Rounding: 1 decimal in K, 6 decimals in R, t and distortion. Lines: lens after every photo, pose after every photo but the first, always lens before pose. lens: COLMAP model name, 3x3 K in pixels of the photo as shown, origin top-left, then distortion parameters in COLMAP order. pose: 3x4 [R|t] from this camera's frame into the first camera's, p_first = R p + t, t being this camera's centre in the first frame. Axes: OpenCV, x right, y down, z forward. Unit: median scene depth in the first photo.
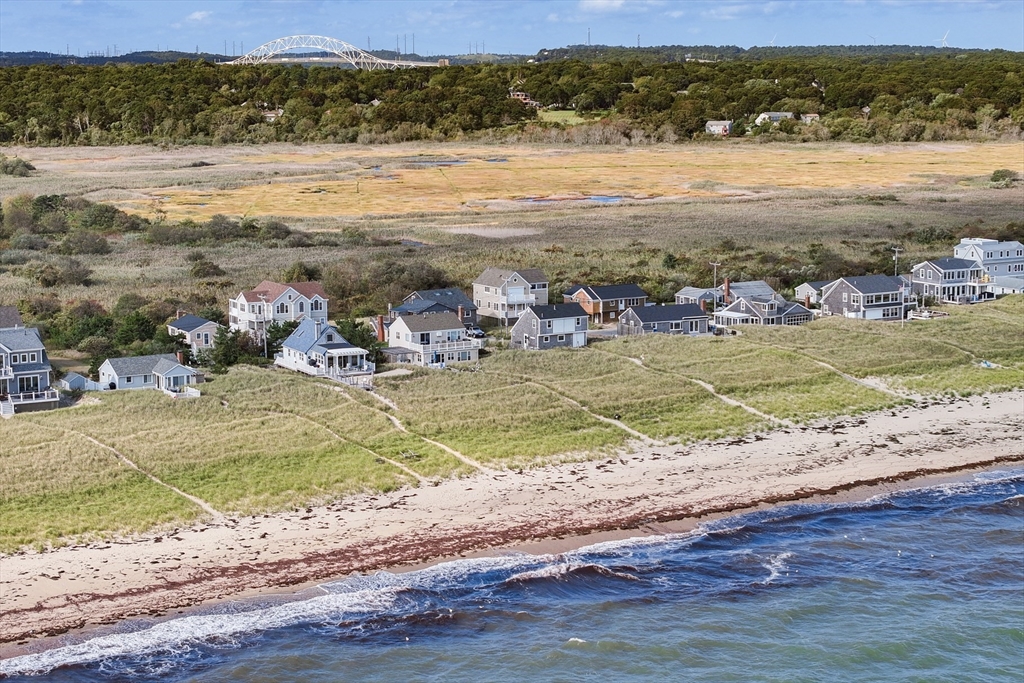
lens RADIAL K [[2066.2, 0, 511.6], [0, 2066.2, 341.1], [0, 0, 1]] dist [-0.176932, 0.000000]
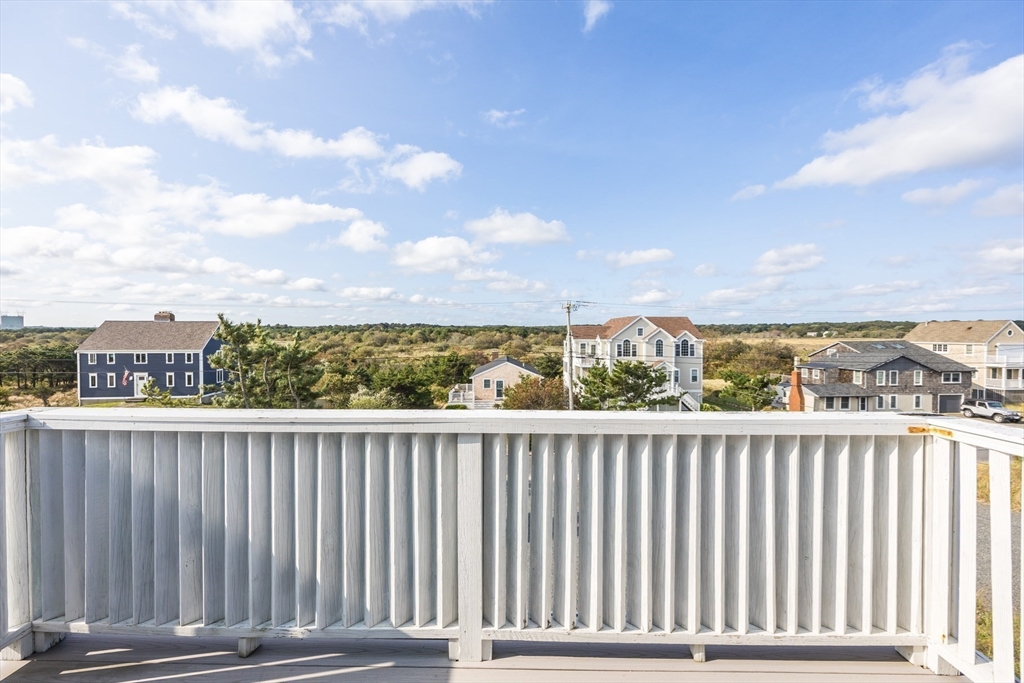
lens RADIAL K [[411.9, 0, 511.9], [0, 411.9, 342.8], [0, 0, 1]] dist [0.000268, 0.000006]
pose [[0.892097, 0.014328, -0.451617, -0.096704], [-0.064734, 0.993239, -0.096361, -0.003702], [0.447183, 0.115199, 0.886993, 0.984443]]
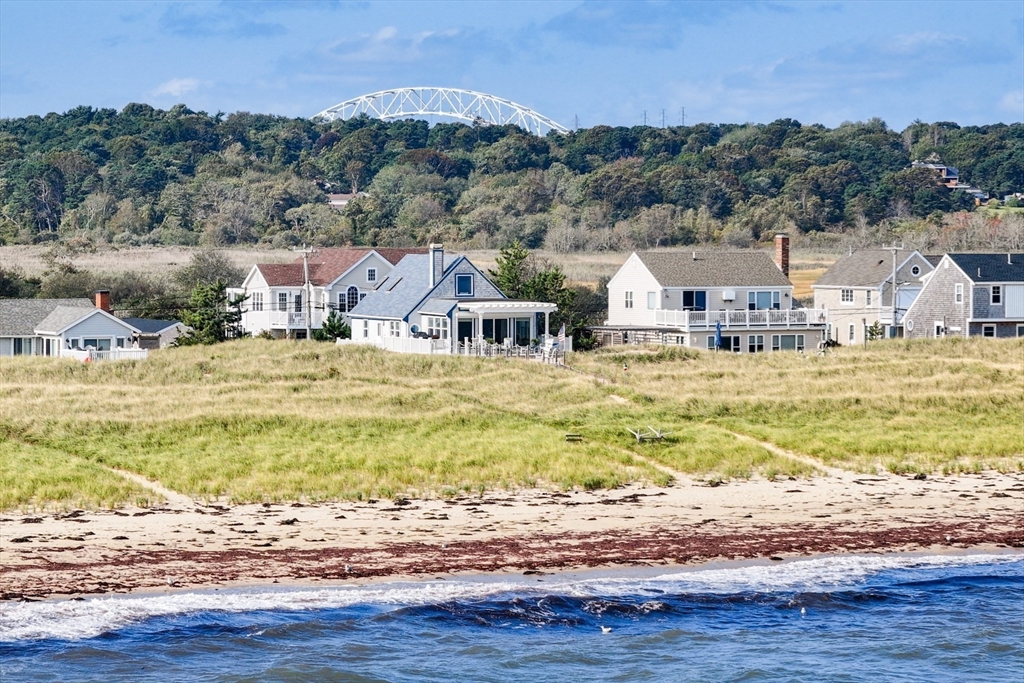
lens RADIAL K [[4950.2, 0, 512.0], [0, 4950.2, 341.7], [0, 0, 1]] dist [-0.192244, 0.000000]
pose [[0.996625, 0.007662, -0.081735, 0.002778], [-0.017563, 0.992484, -0.121110, 0.127186], [0.080193, 0.122137, 0.989268, 0.018260]]
